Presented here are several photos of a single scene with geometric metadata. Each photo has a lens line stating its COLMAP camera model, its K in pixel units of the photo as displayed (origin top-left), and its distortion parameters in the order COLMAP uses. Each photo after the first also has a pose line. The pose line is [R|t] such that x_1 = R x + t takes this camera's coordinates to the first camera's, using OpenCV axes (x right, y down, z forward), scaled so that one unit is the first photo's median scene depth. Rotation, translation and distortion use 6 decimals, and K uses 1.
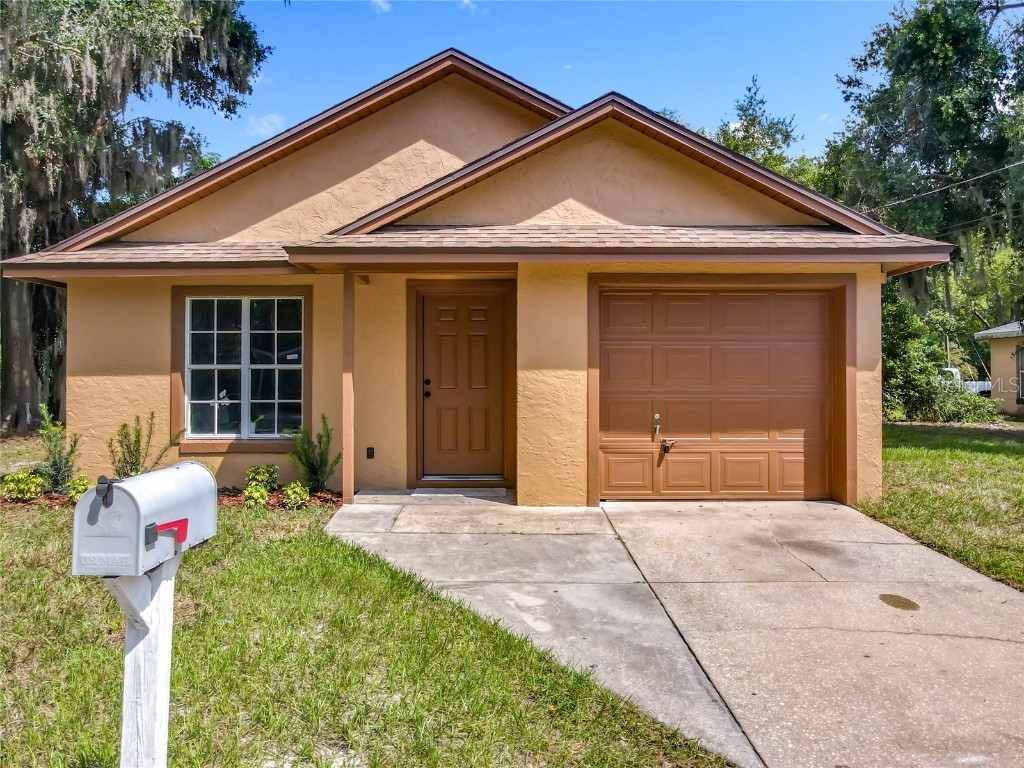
lens RADIAL K [[759.9, 0, 509.1], [0, 759.9, 366.0], [0, 0, 1]] dist [-0.001852, 0.000057]
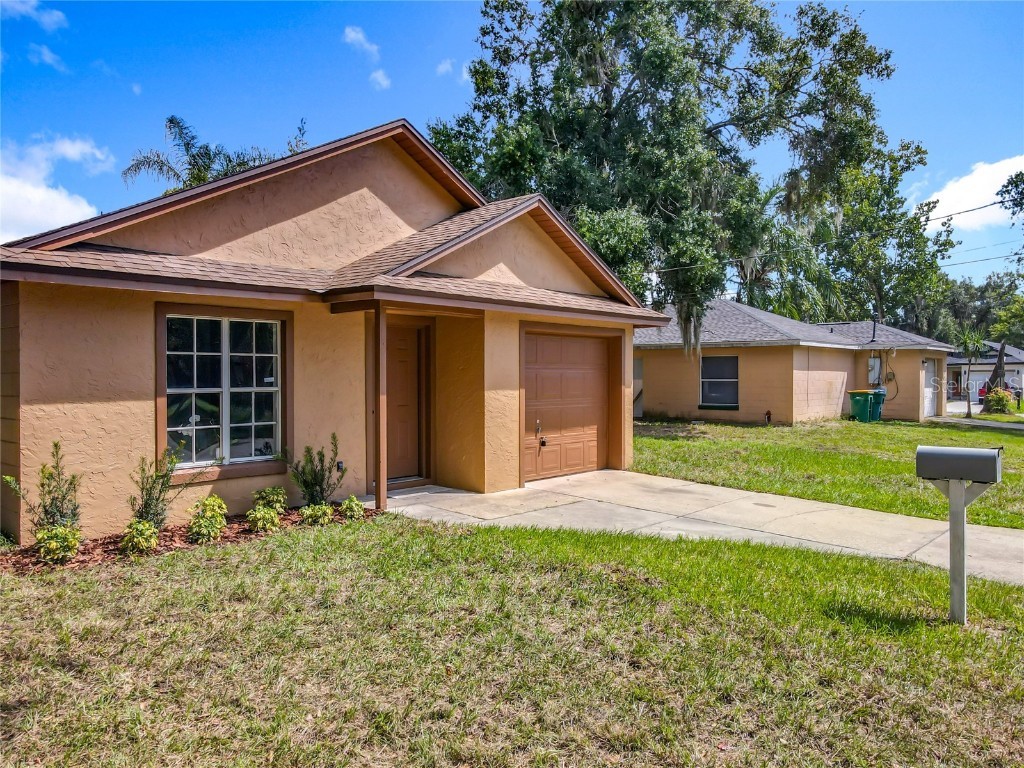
lens RADIAL K [[757.4, 0, 512.0], [0, 757.4, 384.0], [0, 0, 1]] dist [-0.005916, 0.059456]
pose [[0.655349, -0.007685, 0.755287, -0.879247], [-0.006018, 0.999863, 0.015395, -0.024997], [-0.755303, -0.014635, 0.655213, 0.095958]]
